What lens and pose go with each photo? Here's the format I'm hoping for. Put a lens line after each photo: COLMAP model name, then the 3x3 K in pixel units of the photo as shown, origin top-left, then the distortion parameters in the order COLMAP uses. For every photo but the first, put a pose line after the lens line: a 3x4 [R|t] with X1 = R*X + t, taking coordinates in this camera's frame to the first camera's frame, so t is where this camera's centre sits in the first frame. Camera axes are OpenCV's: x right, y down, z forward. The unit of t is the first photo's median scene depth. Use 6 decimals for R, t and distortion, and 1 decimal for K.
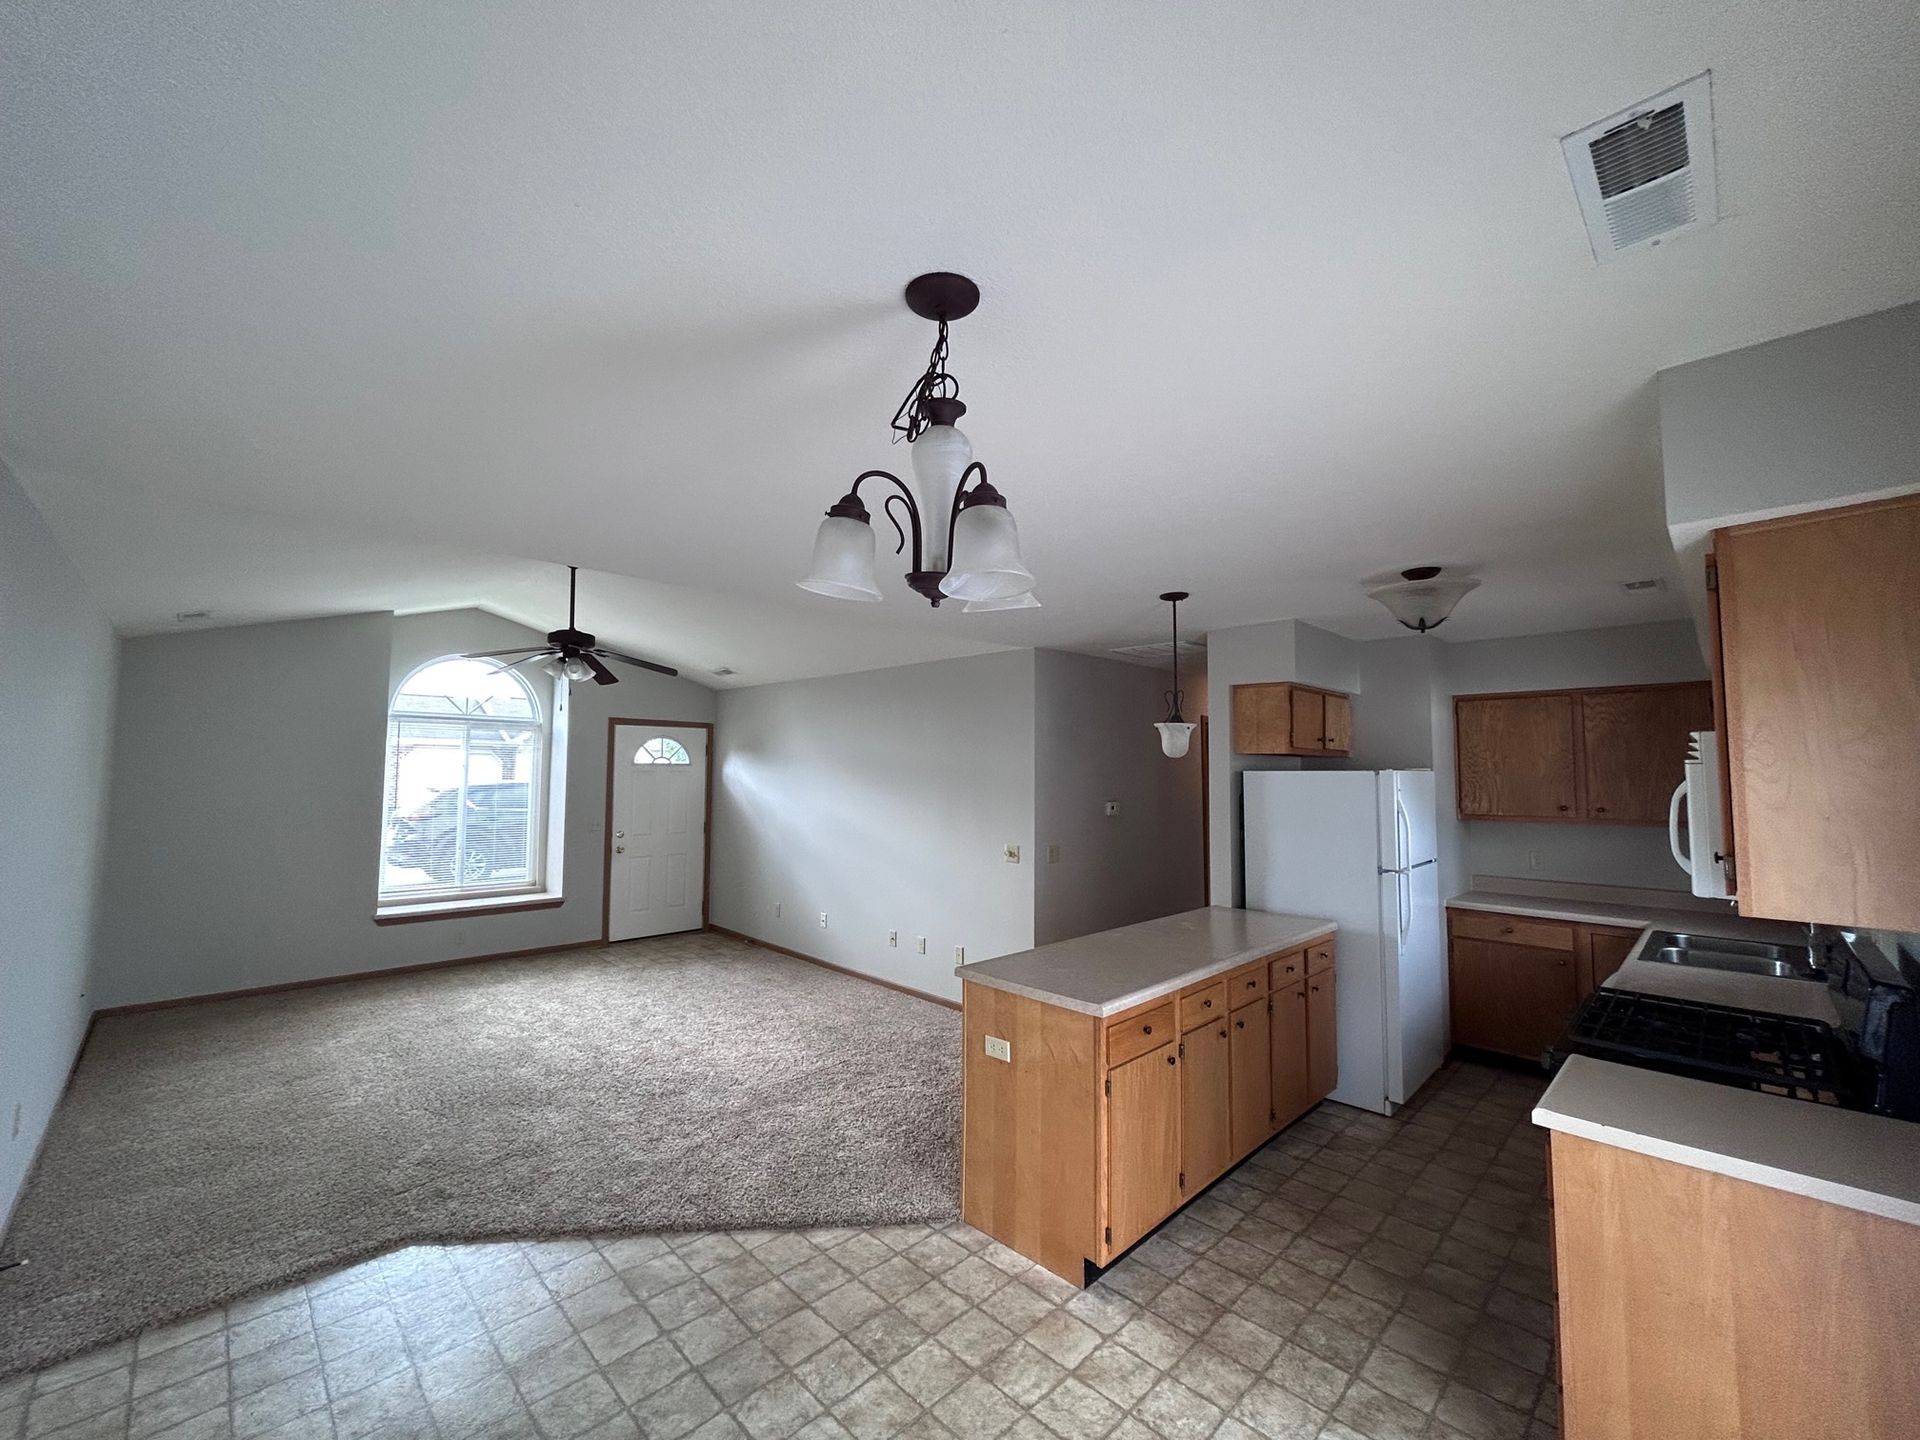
lens RADIAL K [[770.8, 0, 962.8], [0, 770.8, 725.1], [0, 0, 1]] dist [-0.010028, 0.006741]
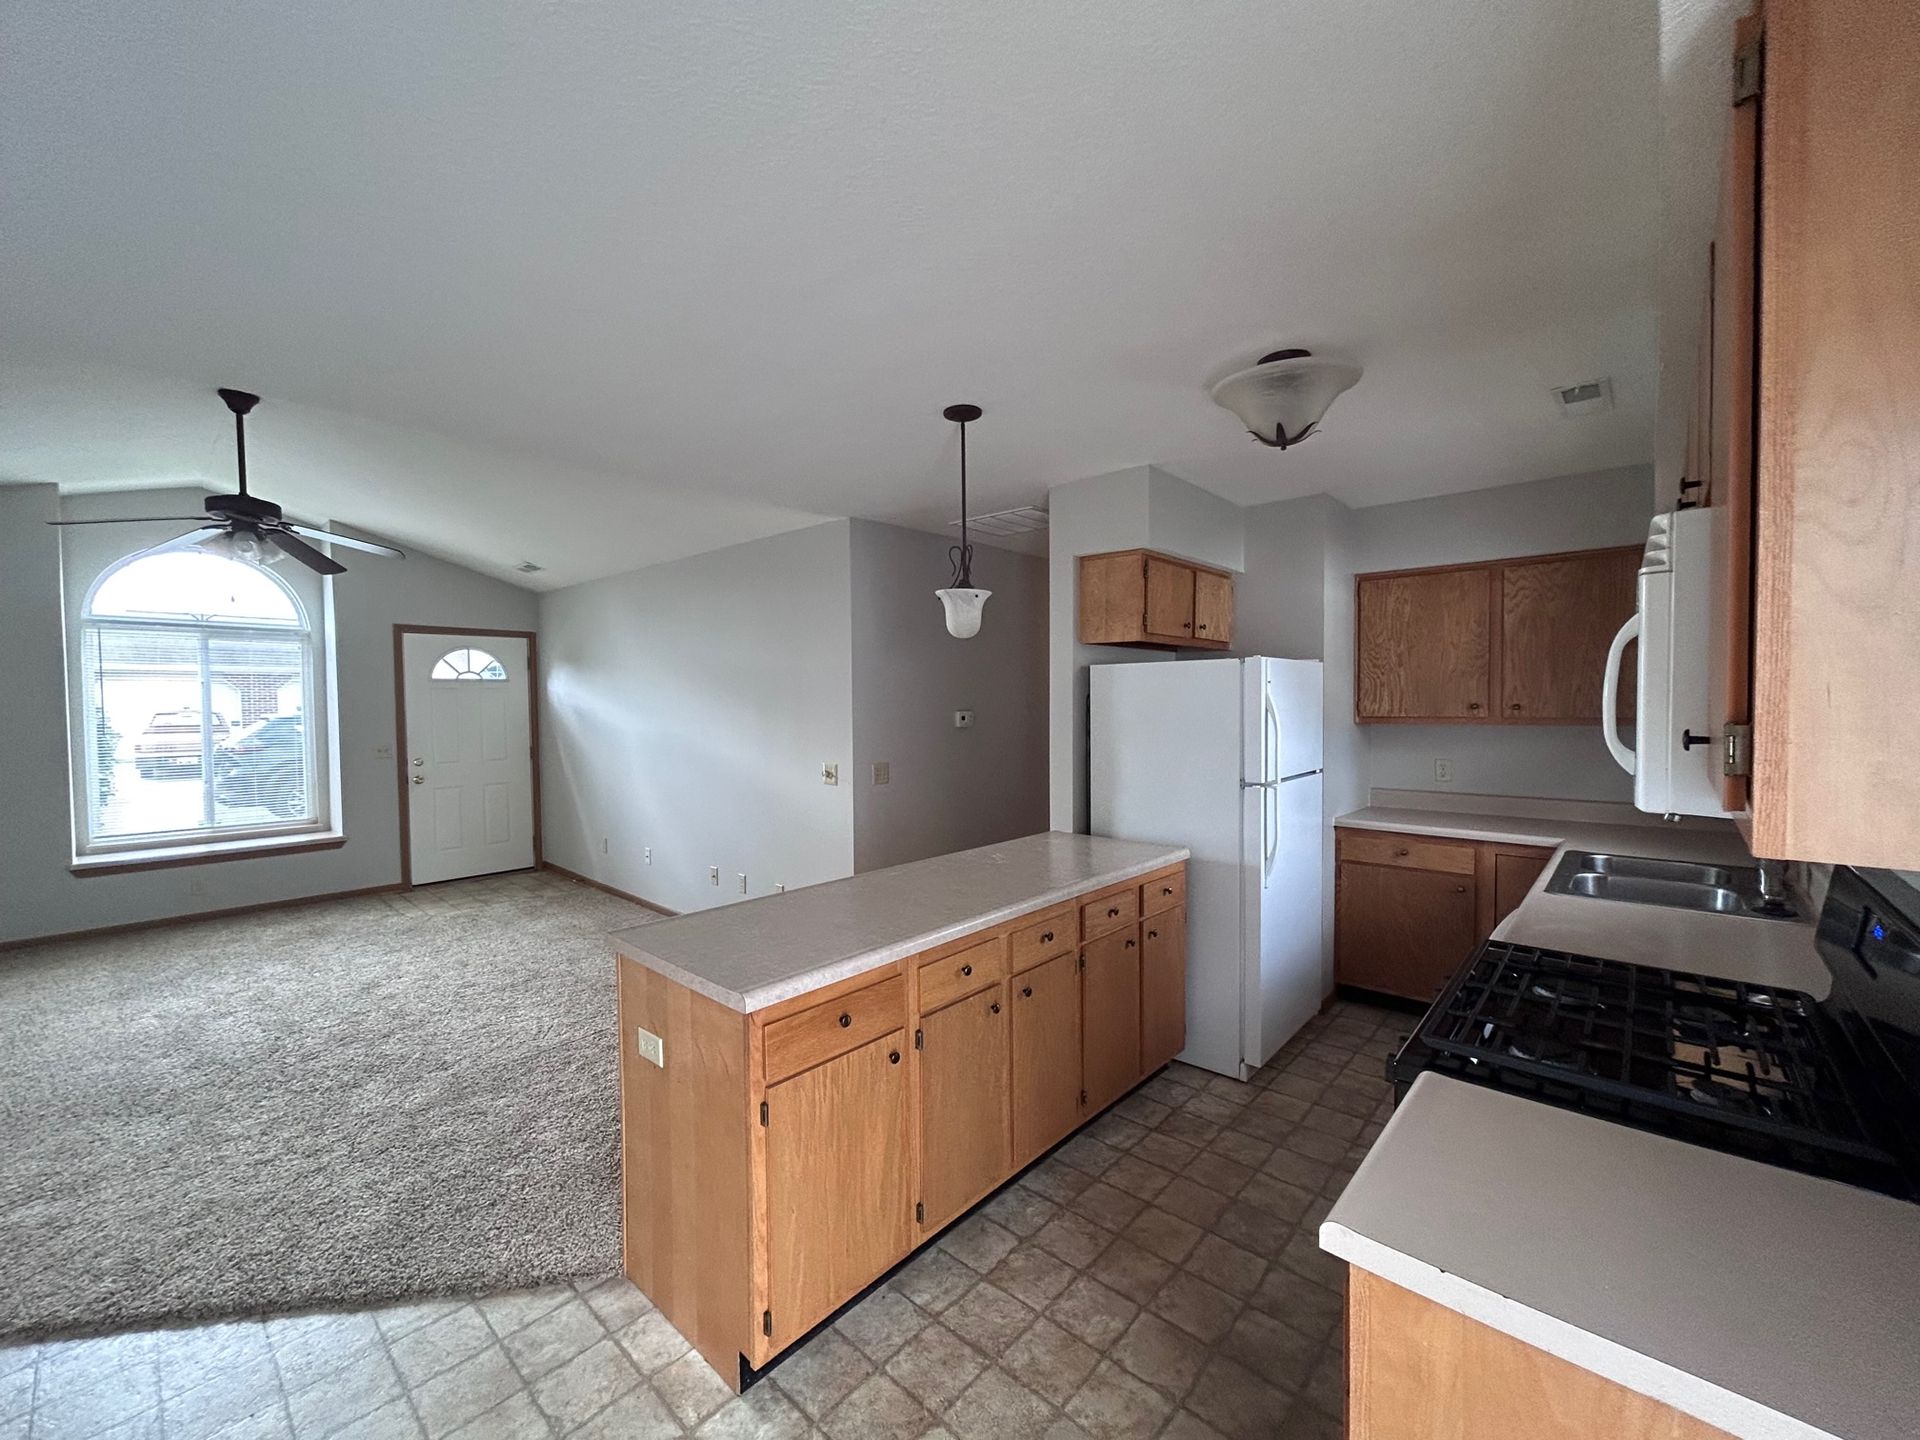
lens RADIAL K [[768.0, 0, 964.3], [0, 768.0, 725.5], [0, 0, 1]] dist [-0.001082, -0.000825]
pose [[0.998252, -0.015807, 0.056955, 0.215333], [0.010287, 0.995334, 0.095936, 0.050899], [-0.058206, -0.095183, 0.993757, 0.239629]]
